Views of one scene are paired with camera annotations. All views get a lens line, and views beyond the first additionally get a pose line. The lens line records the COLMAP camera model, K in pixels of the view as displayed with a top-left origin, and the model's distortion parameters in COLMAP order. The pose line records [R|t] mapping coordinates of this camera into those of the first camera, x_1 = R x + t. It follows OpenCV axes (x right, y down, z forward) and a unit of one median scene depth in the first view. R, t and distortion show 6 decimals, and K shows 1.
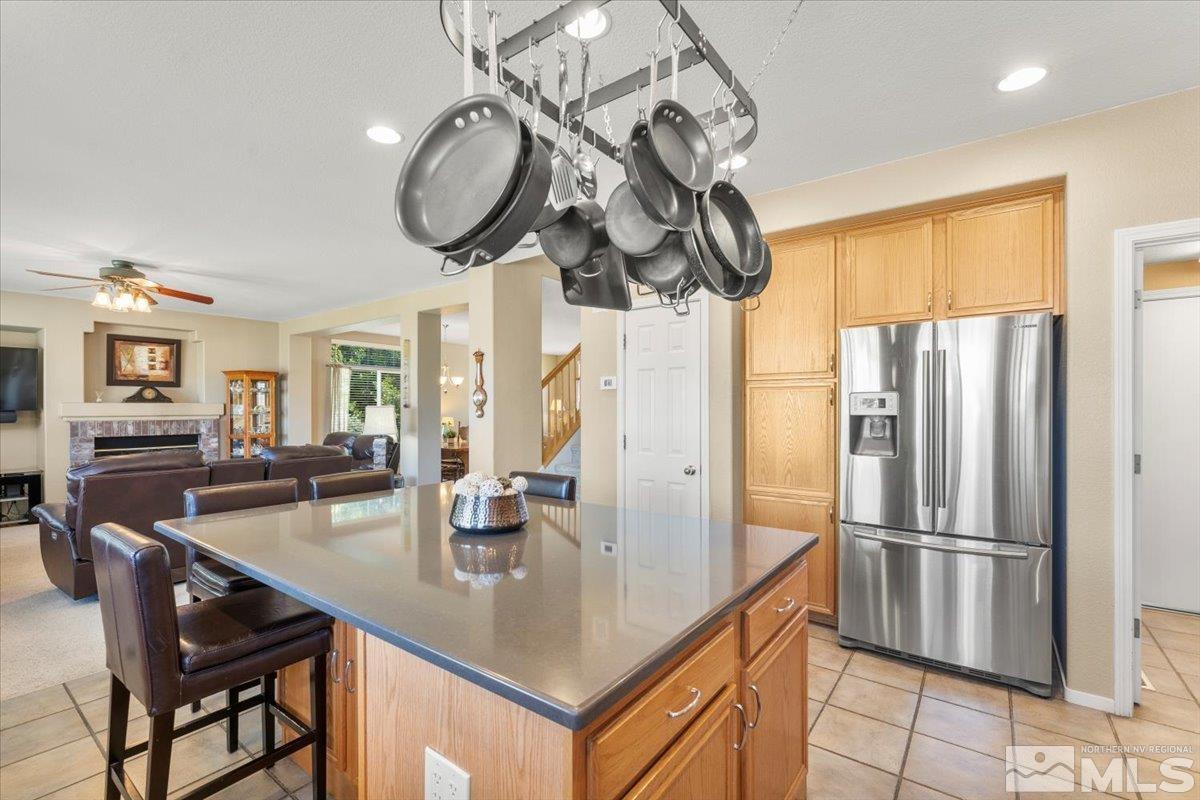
lens RADIAL K [[529.0, 0, 604.6], [0, 529.0, 410.6], [0, 0, 1]] dist [-0.005403, -0.000917]
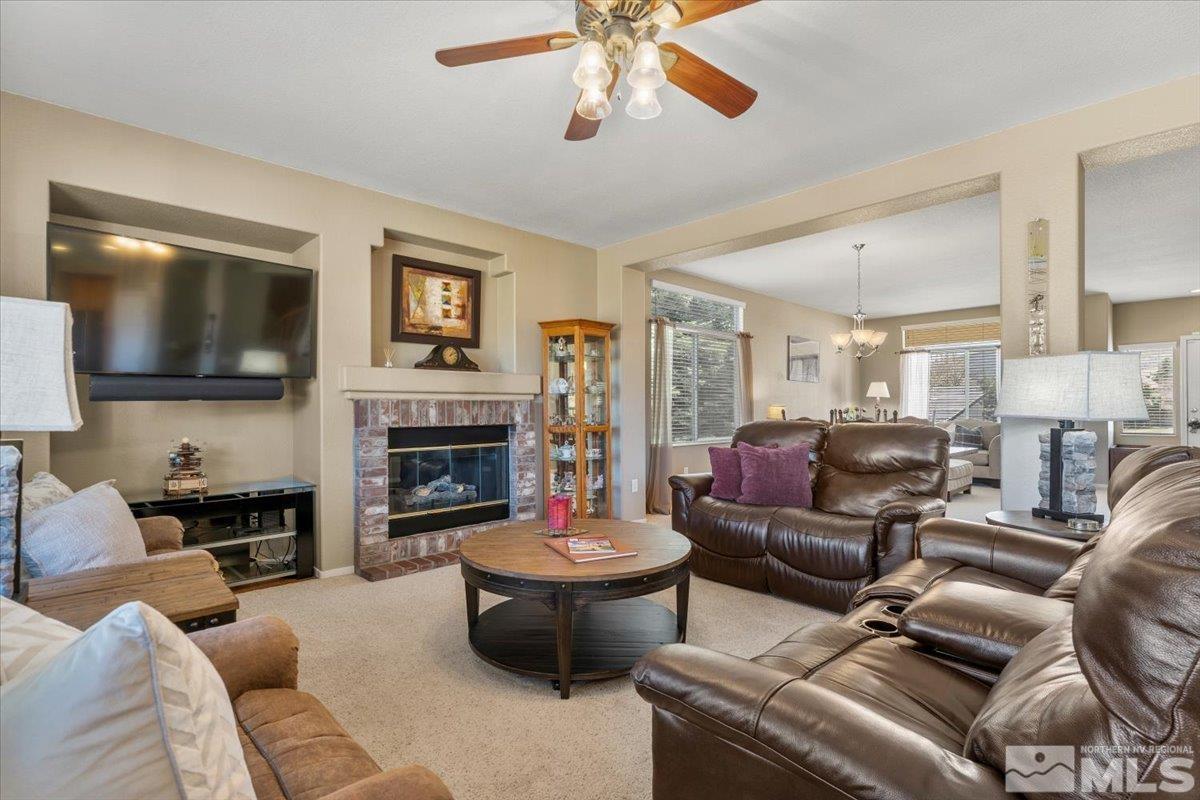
lens RADIAL K [[565.4, 0, 595.3], [0, 565.4, 405.6], [0, 0, 1]] dist [-0.003086, 0.001565]
pose [[0.988343, -0.003267, -0.152209, -0.594686], [0.001747, 0.999947, -0.010118, 0.030522], [0.152235, 0.009734, 0.988296, 0.386486]]
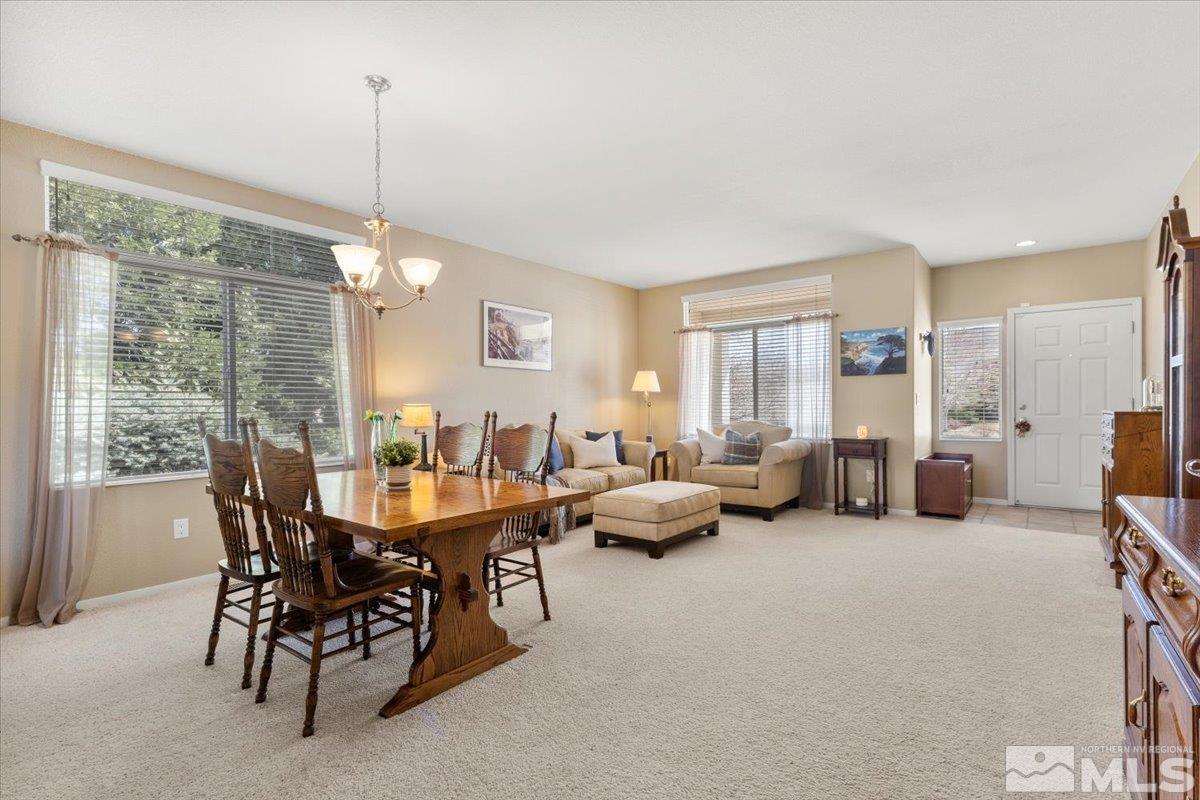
lens RADIAL K [[565.4, 0, 591.8], [0, 565.4, 407.4], [0, 0, 1]] dist [-0.003086, 0.001565]
pose [[0.999479, -0.009204, -0.030946, -0.210402], [0.009228, 0.999957, 0.000628, 0.024918], [0.030939, -0.000913, 0.999521, 0.807531]]
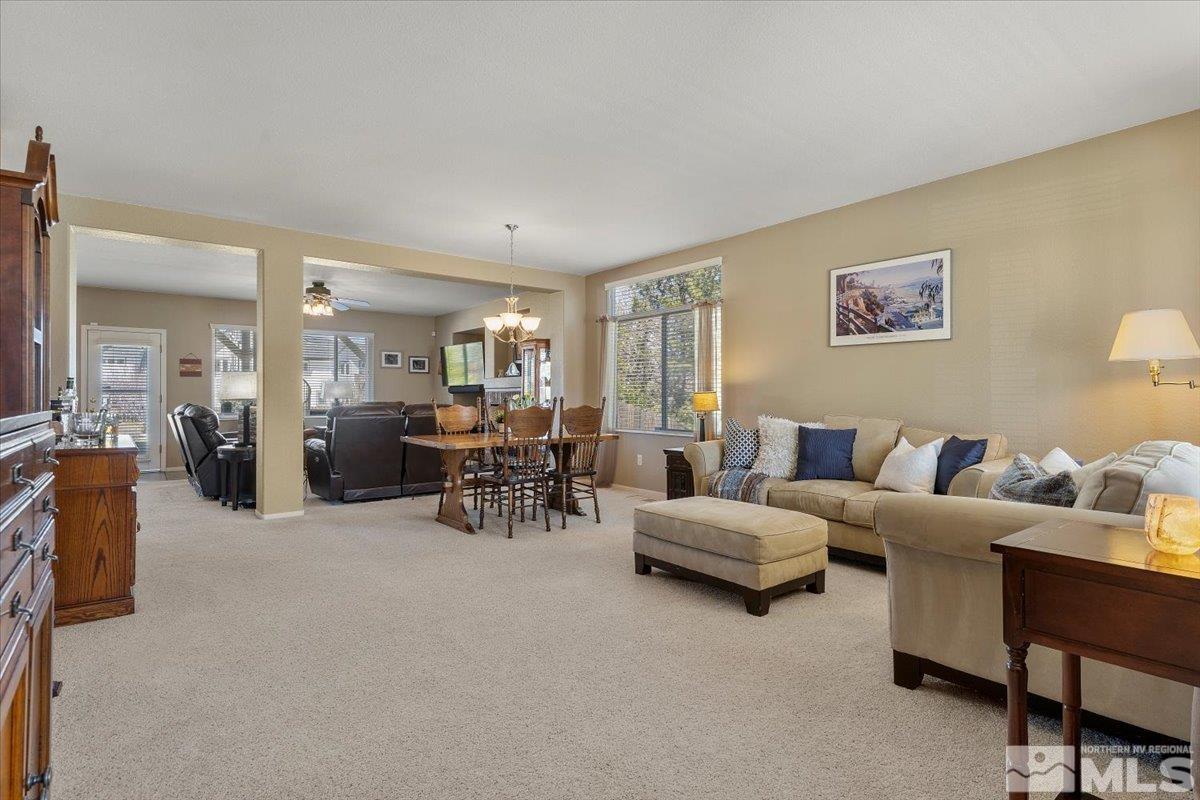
lens RADIAL K [[610.2, 0, 596.5], [0, 610.2, 396.7], [0, 0, 1]] dist [-0.005937, -0.001437]
pose [[-0.270650, 0.000243, -0.962678, 0.394690], [-0.004916, 0.999987, 0.001634, 0.026272], [0.962665, 0.005174, -0.270645, 1.523471]]
